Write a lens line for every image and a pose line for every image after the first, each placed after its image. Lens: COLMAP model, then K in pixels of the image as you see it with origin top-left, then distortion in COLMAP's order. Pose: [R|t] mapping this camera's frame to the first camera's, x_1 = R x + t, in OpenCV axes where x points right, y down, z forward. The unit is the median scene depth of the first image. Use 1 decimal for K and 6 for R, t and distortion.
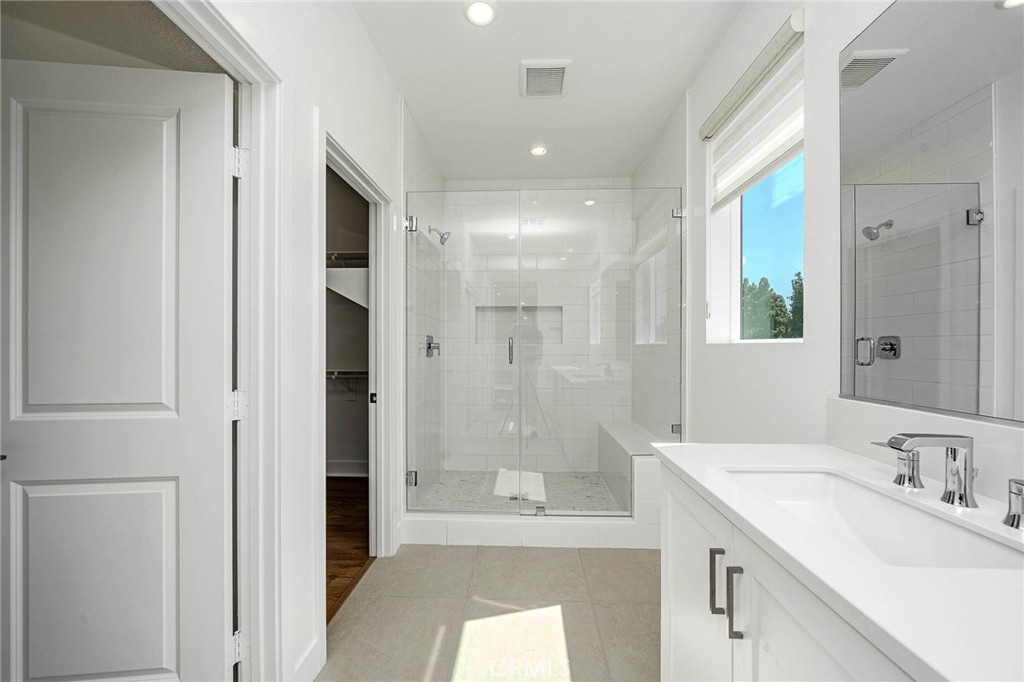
lens RADIAL K [[379.3, 0, 518.9], [0, 379.3, 346.0], [0, 0, 1]] dist [-0.000230, 0.000052]
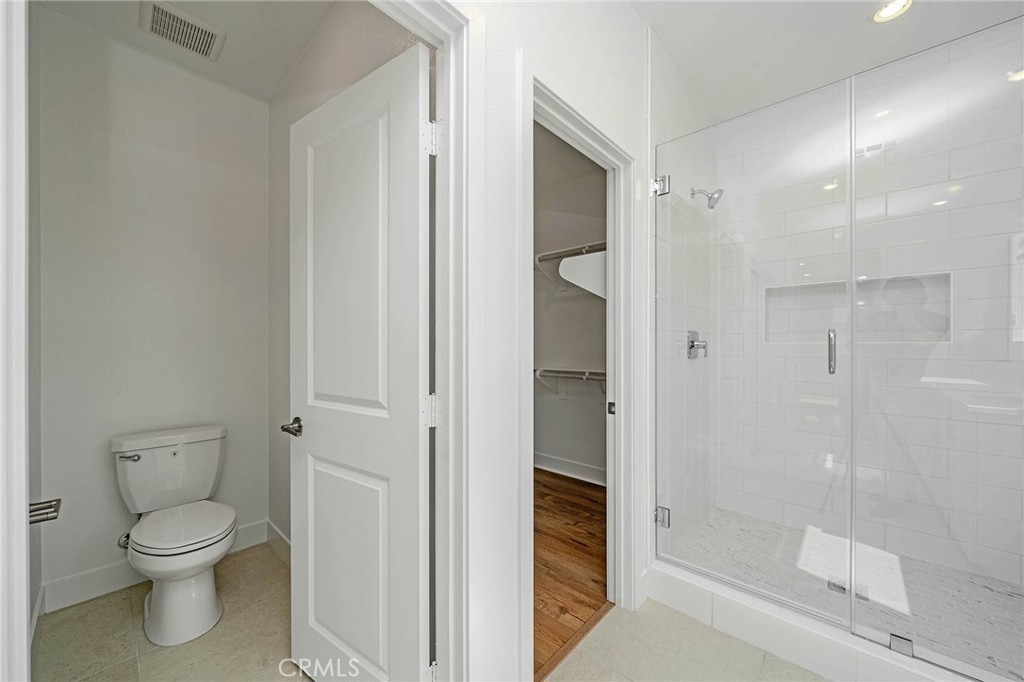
lens RADIAL K [[383.2, 0, 508.5], [0, 383.2, 346.6], [0, 0, 1]] dist [0.003302, -0.000655]
pose [[0.754561, 0.001798, -0.656227, -0.008656], [0.001174, 0.999991, 0.004090, 0.000776], [0.656229, -0.003857, 0.754552, 0.223703]]
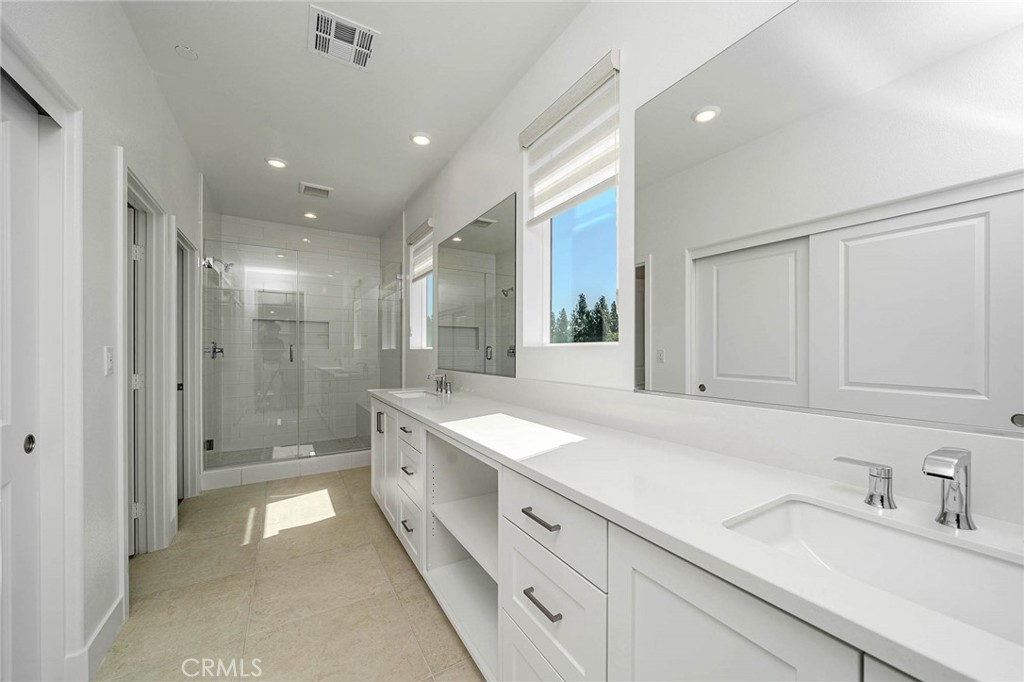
lens RADIAL K [[383.2, 0, 519.7], [0, 383.2, 351.4], [0, 0, 1]] dist [0.003302, -0.000655]
pose [[0.841335, -0.000756, 0.540514, -0.088782], [0.000268, 0.999999, 0.000982, 0.003334], [-0.540515, -0.000681, 0.841334, -0.872231]]
